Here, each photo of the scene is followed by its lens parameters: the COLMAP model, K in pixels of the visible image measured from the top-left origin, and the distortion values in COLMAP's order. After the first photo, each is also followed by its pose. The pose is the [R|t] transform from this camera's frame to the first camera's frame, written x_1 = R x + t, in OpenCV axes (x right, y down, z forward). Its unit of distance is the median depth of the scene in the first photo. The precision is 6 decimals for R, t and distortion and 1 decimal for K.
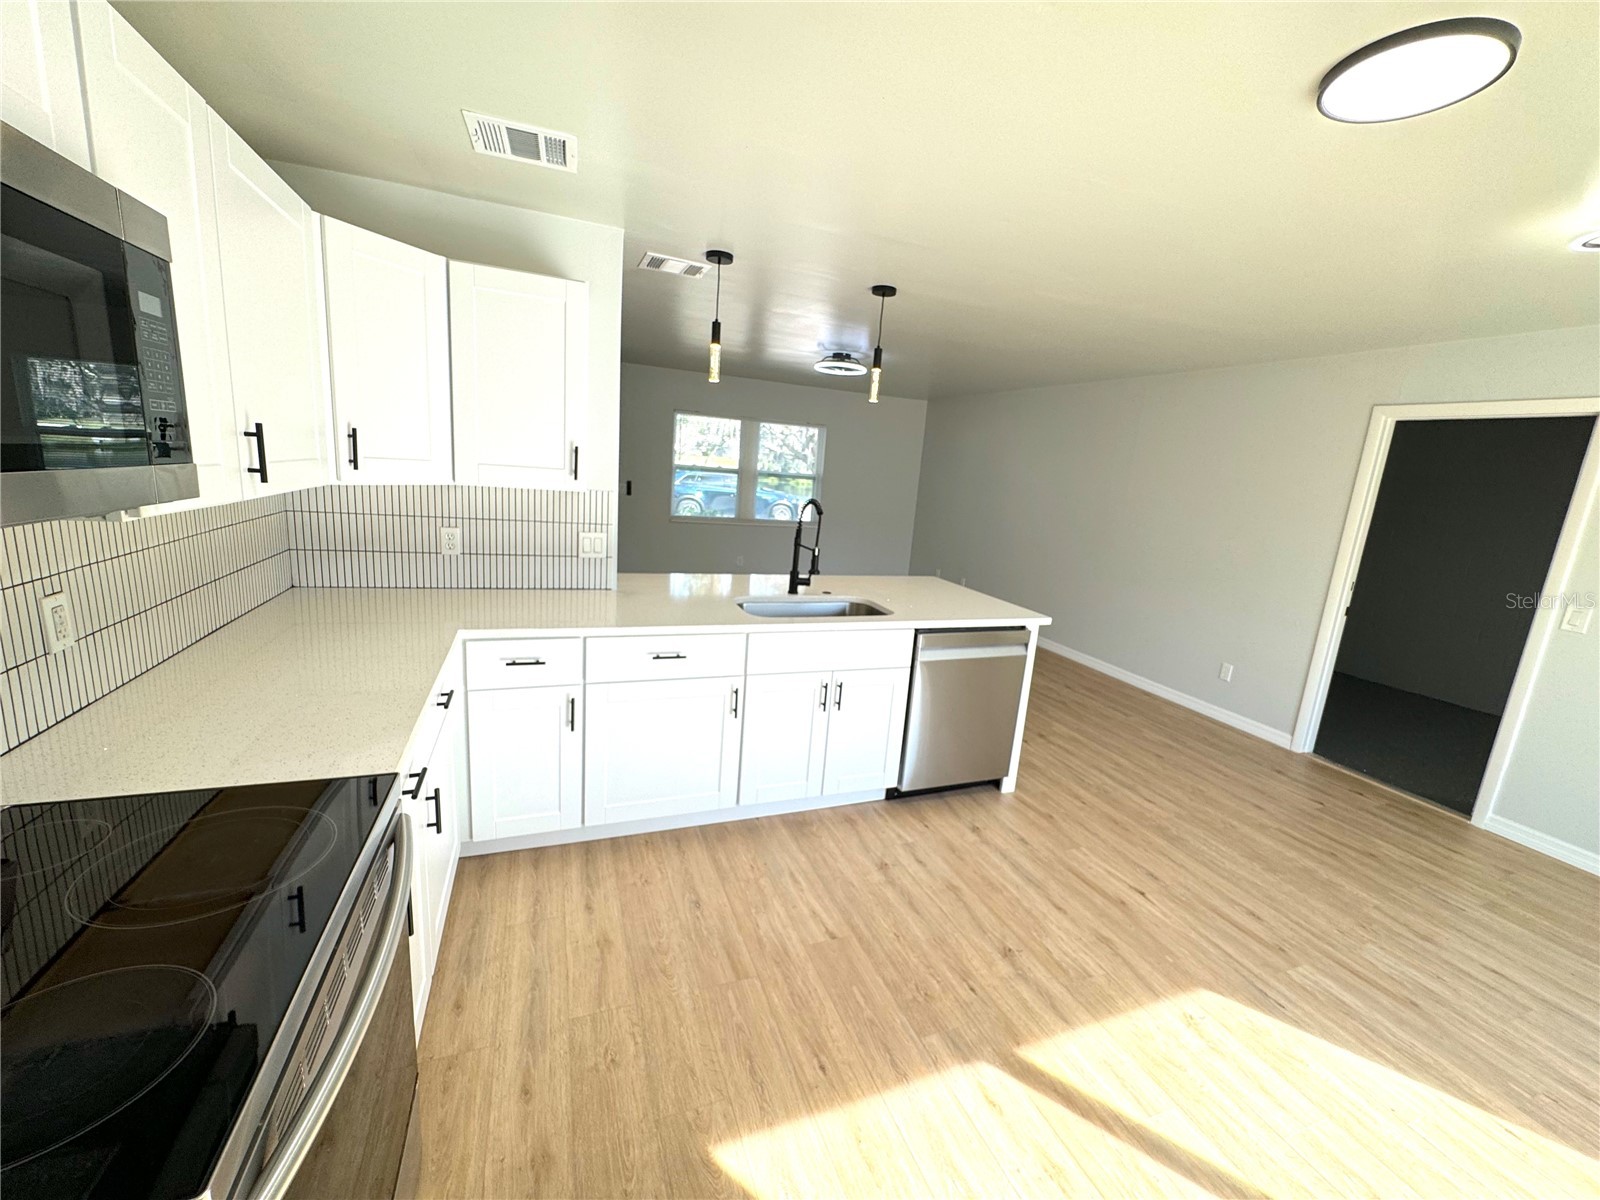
lens RADIAL K [[640.0, 0, 798.9], [0, 640.0, 597.8], [0, 0, 1]] dist [-0.006629, 0.000748]
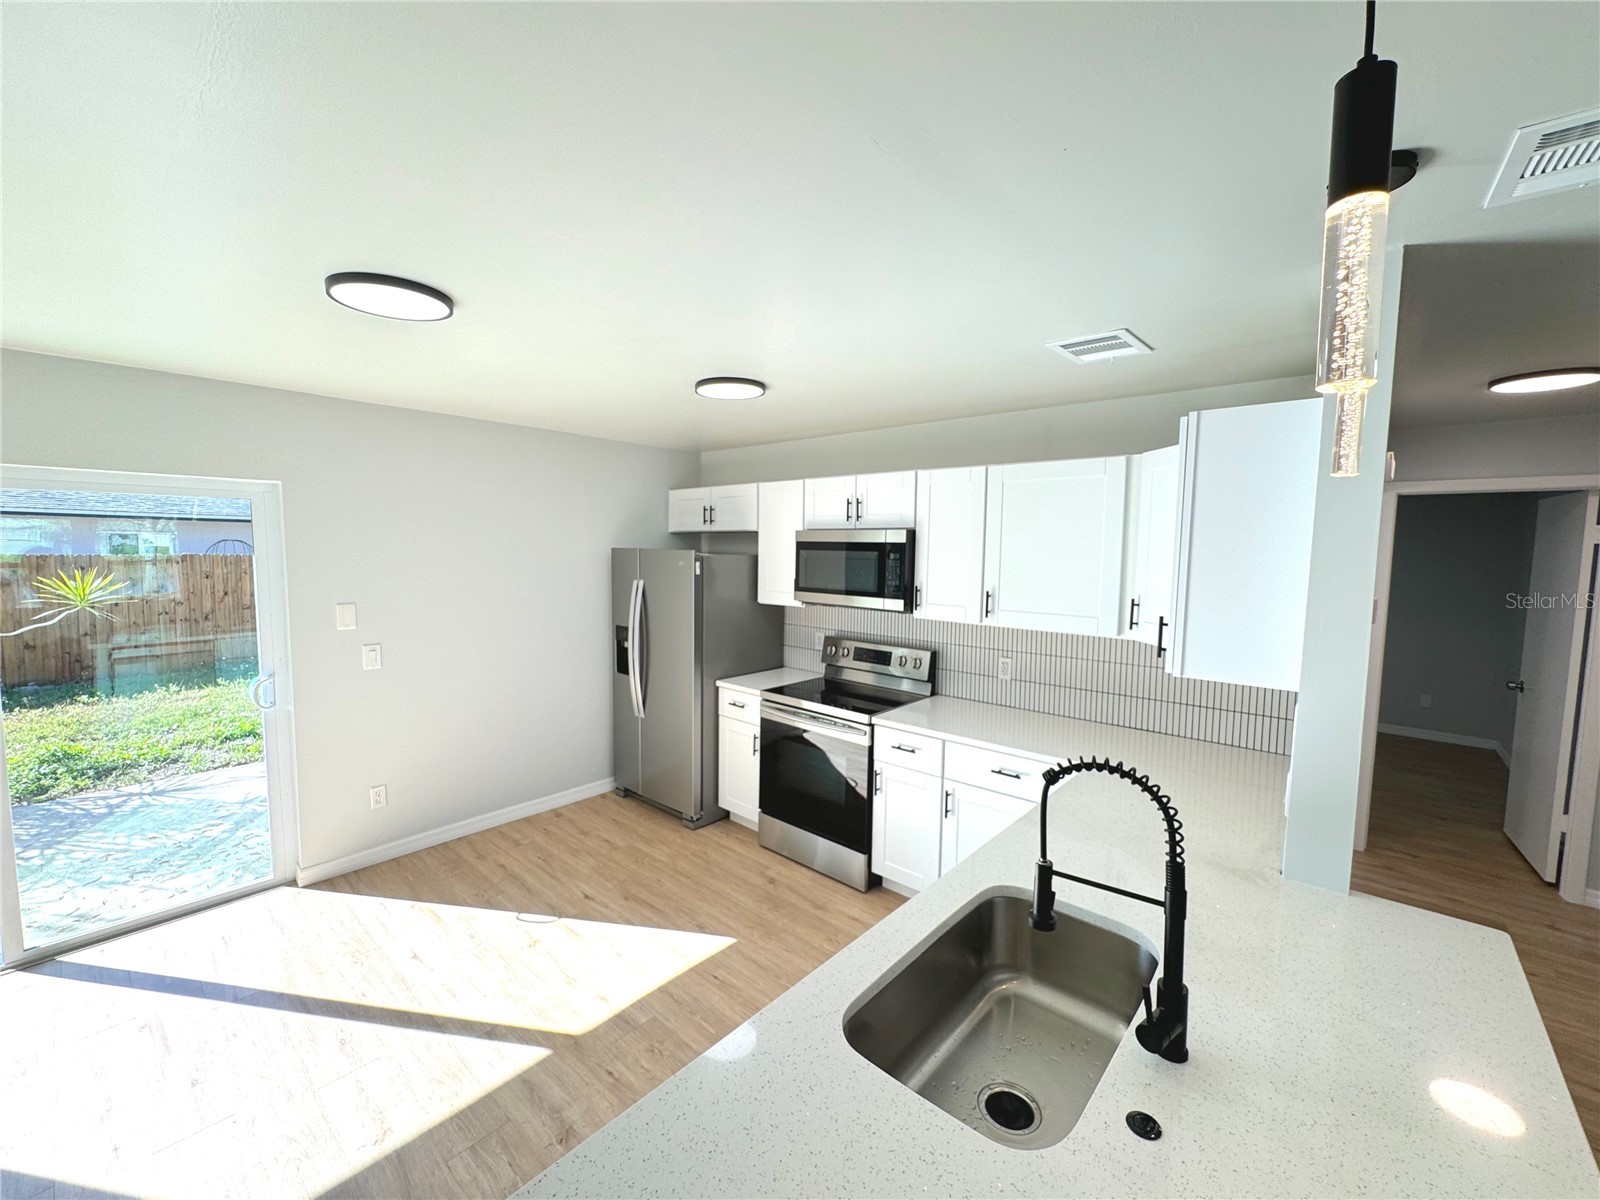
lens RADIAL K [[640.0, 0, 798.9], [0, 640.0, 597.8], [0, 0, 1]] dist [-0.006629, 0.000748]
pose [[-0.882878, -0.051817, -0.466736, 0.397411], [-0.174738, 0.958775, 0.224091, -0.331370], [0.435883, 0.279402, -0.855536, 1.365453]]
